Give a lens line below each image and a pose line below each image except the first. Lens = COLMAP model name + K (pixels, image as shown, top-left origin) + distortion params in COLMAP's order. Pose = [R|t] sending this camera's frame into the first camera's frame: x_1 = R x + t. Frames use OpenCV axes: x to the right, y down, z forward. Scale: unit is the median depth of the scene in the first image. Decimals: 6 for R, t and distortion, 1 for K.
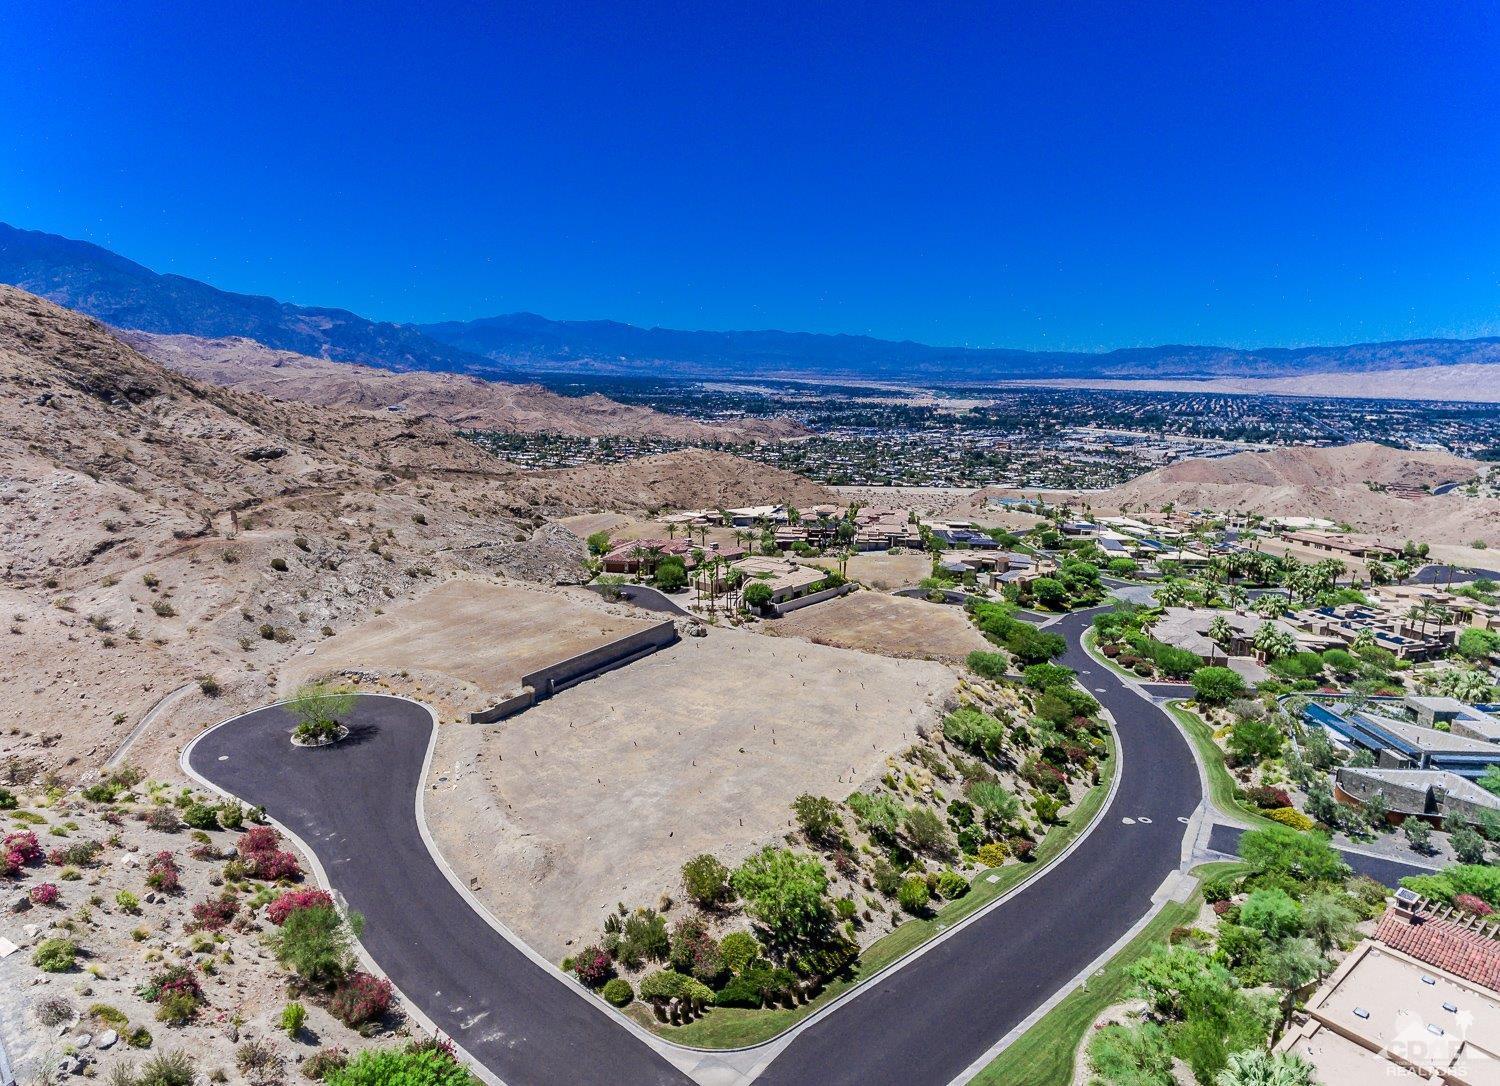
lens RADIAL K [[880.1, 0, 744.8], [0, 880.1, 542.7], [0, 0, 1]] dist [0.020304, 0.000419]
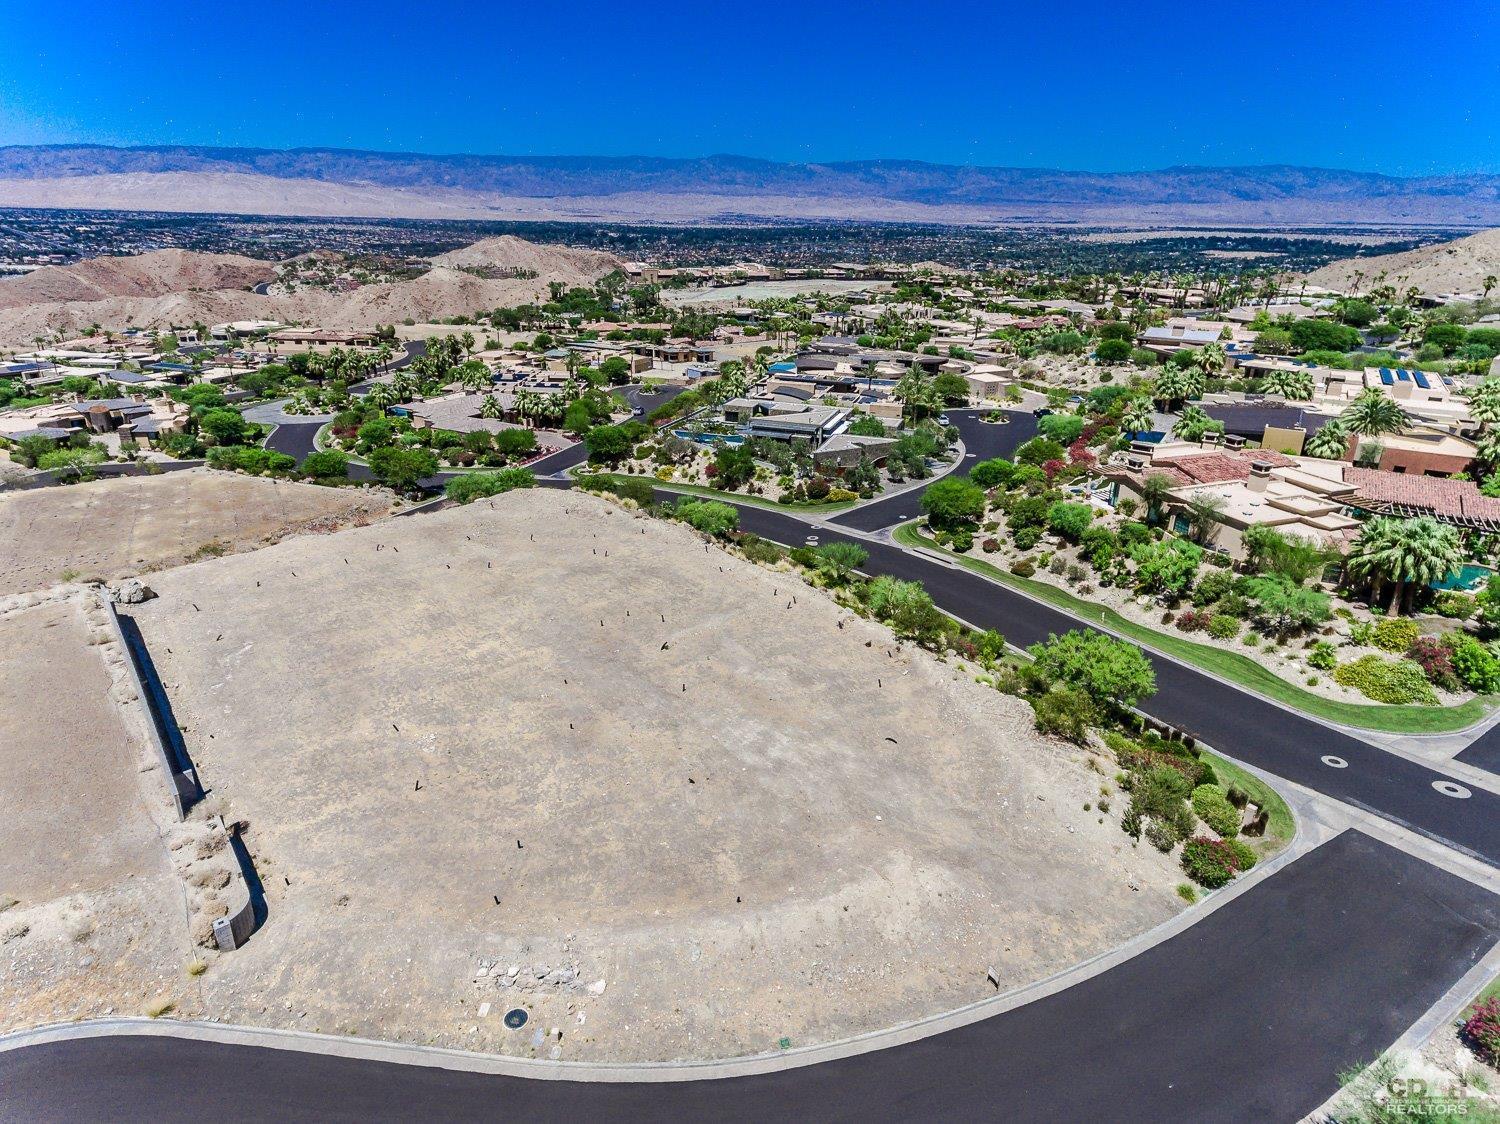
lens RADIAL K [[868.3, 0, 749.4], [0, 868.3, 562.0], [0, 0, 1]] dist [0.007387, 0.002005]
pose [[0.323269, -0.371237, 0.870448, -0.296126], [0.169955, 0.927657, 0.332518, -0.017803], [-0.930920, 0.040445, 0.362976, 0.389065]]
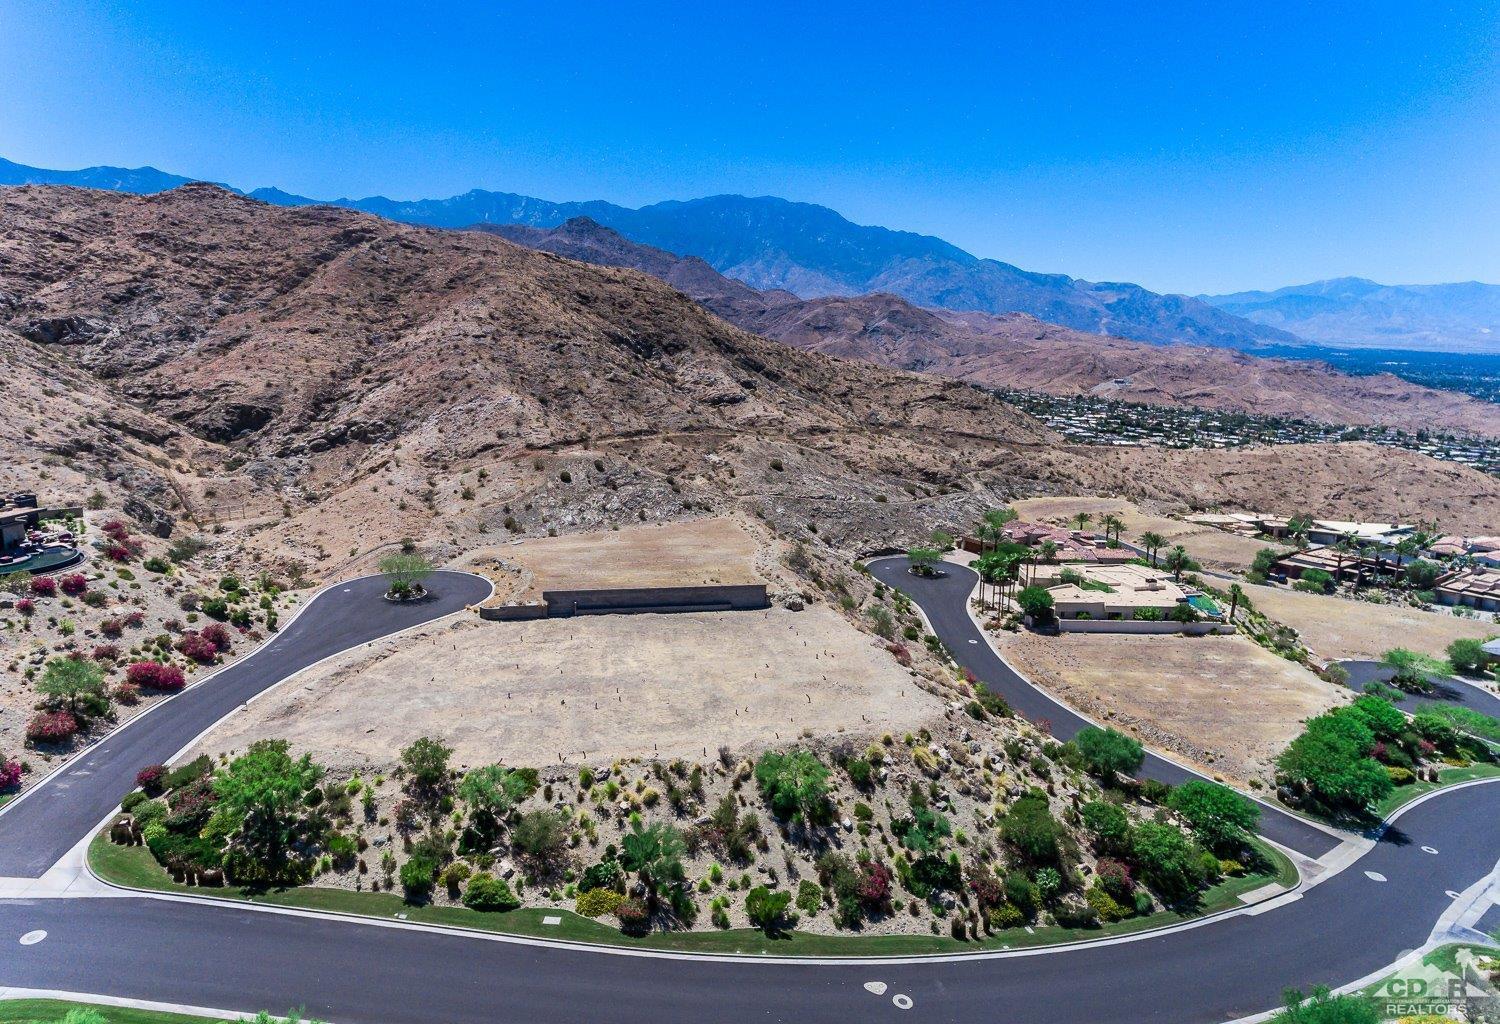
lens RADIAL K [[885.6, 0, 756.3], [0, 885.6, 522.0], [0, 0, 1]] dist [0.025467, 0.000716]
pose [[0.680470, 0.157880, -0.715566, 0.416079], [-0.155125, 0.985419, 0.069903, -0.030830], [0.716168, 0.063435, 0.695039, 0.238170]]
